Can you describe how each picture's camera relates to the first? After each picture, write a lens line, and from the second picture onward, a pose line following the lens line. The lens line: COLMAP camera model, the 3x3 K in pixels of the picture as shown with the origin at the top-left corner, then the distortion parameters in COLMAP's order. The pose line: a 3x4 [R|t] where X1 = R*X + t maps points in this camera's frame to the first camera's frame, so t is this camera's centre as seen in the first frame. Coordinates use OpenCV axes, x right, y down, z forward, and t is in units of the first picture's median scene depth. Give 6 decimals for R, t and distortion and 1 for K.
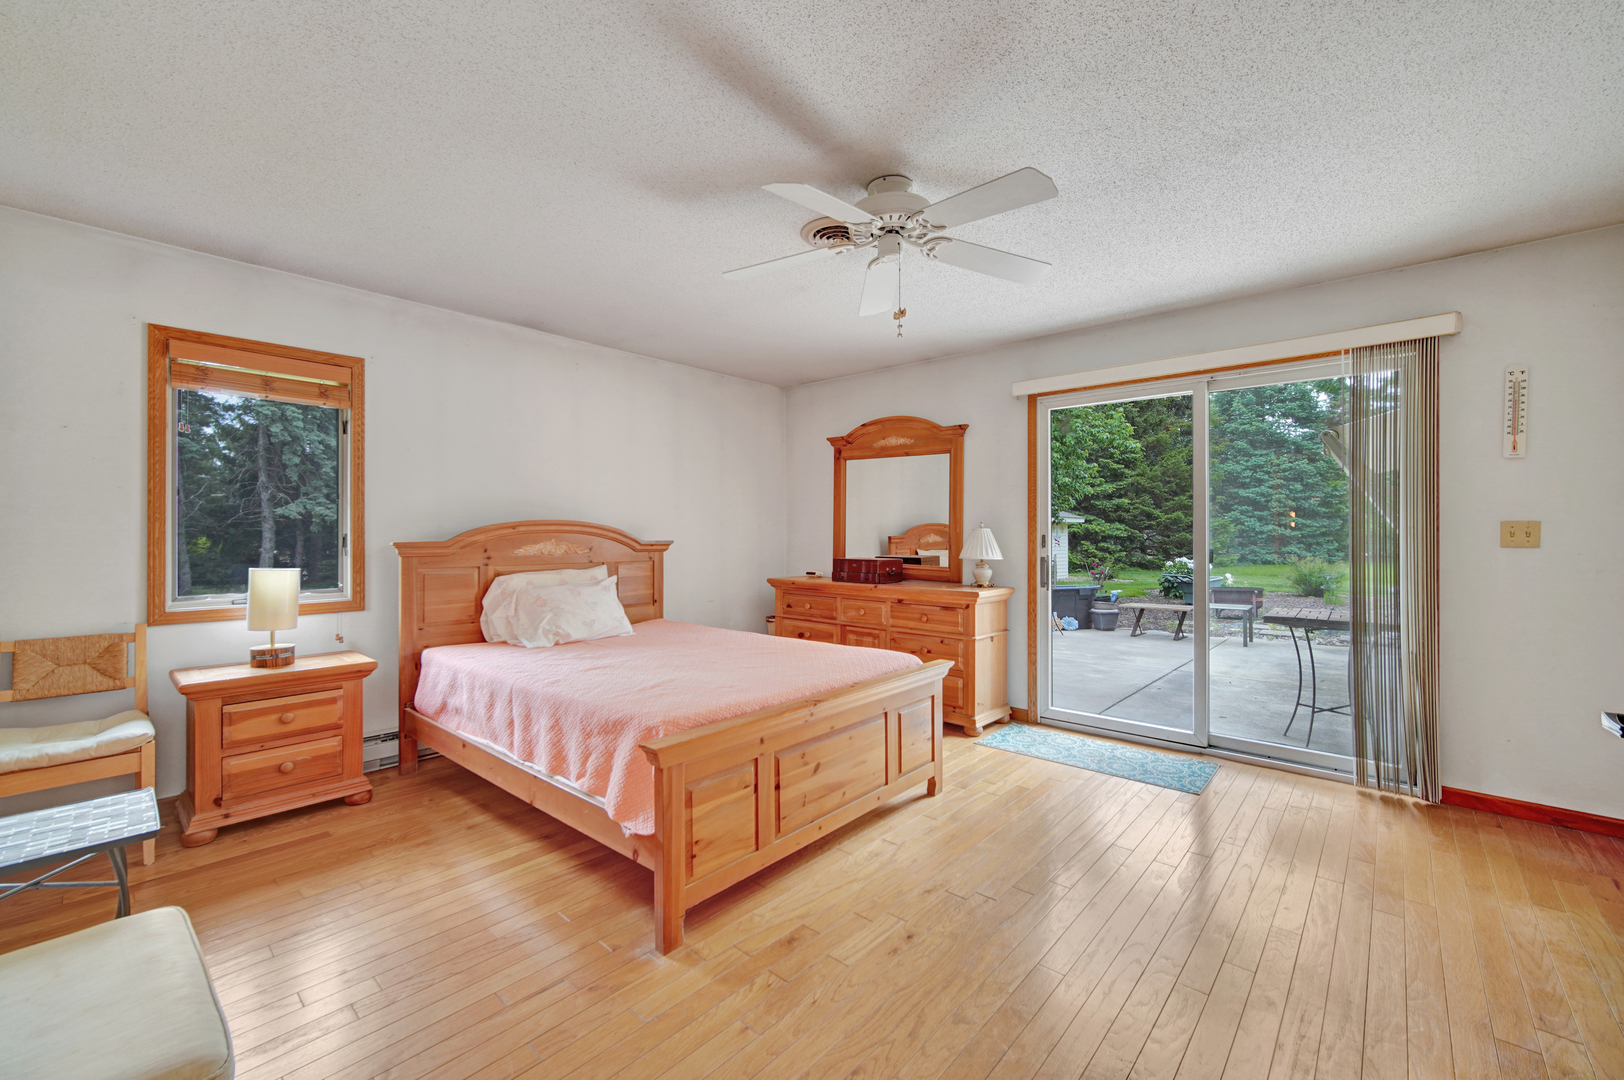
lens RADIAL K [[649.9, 0, 807.4], [0, 649.9, 532.7], [0, 0, 1]] dist [-0.000289, -0.000031]
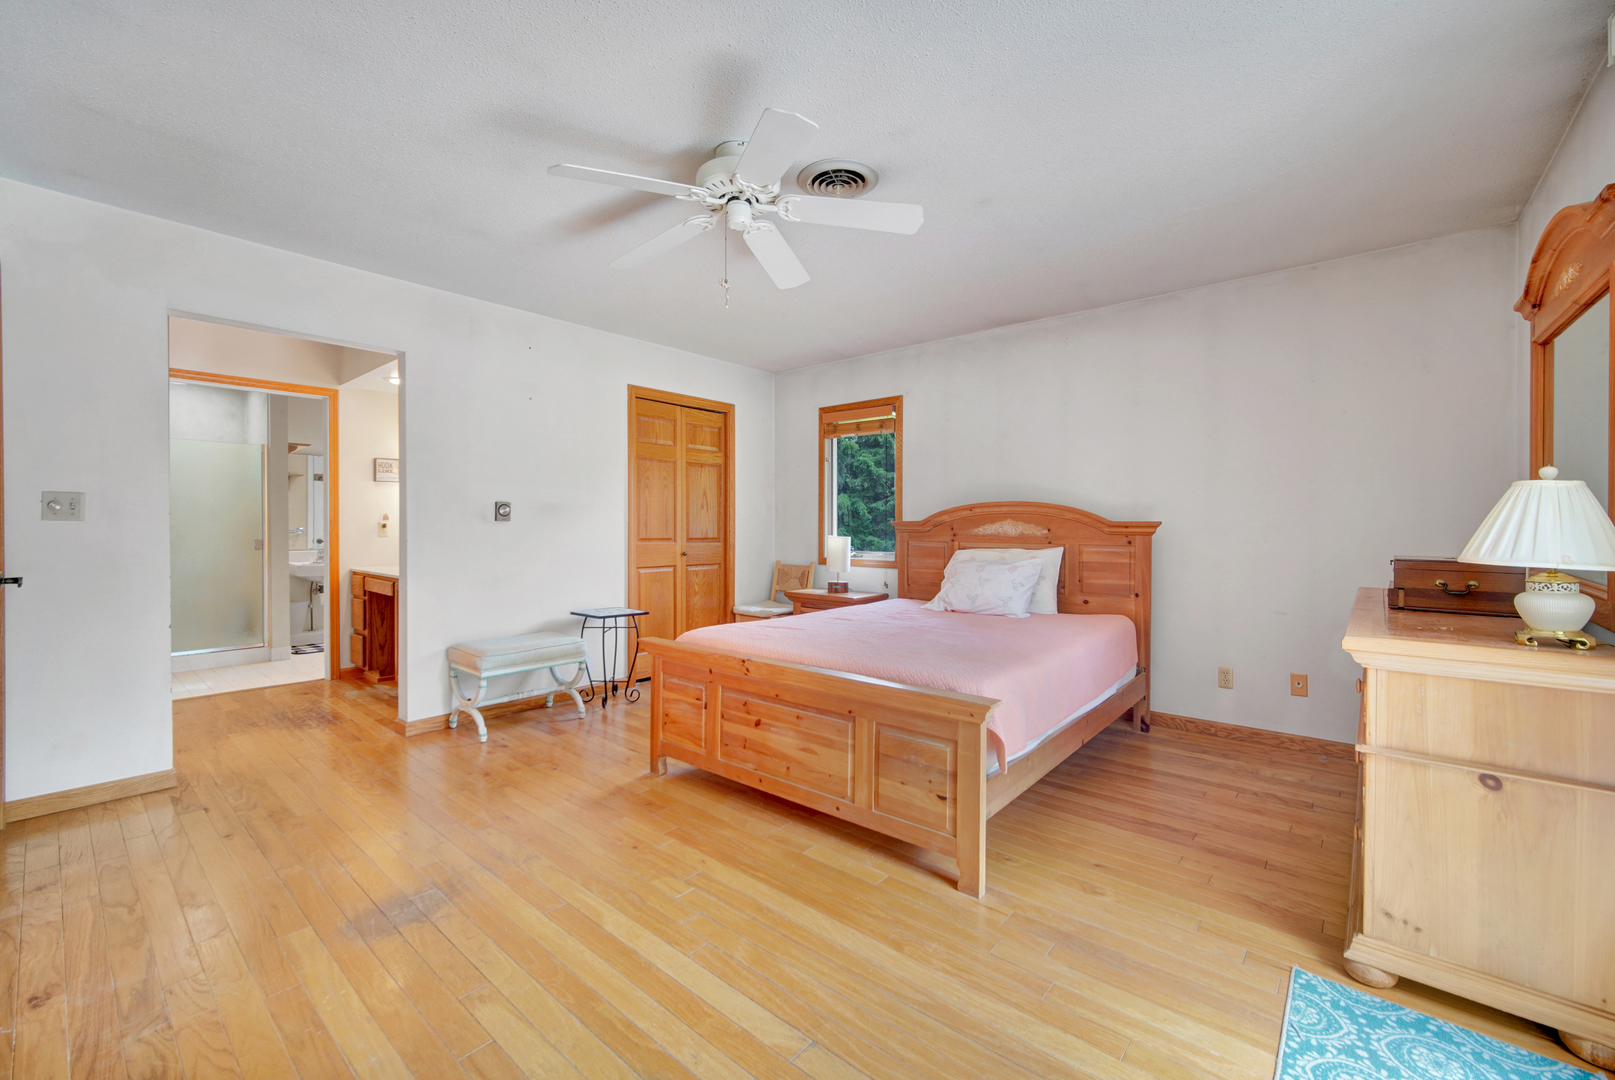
lens RADIAL K [[657.6, 0, 801.4], [0, 657.6, 534.0], [0, 0, 1]] dist [-0.000589, -0.000043]
pose [[0.027985, 0.012159, -0.999534, 0.762711], [0.001203, 0.999925, 0.012198, 0.023058], [0.999608, -0.001544, 0.027968, 0.716912]]
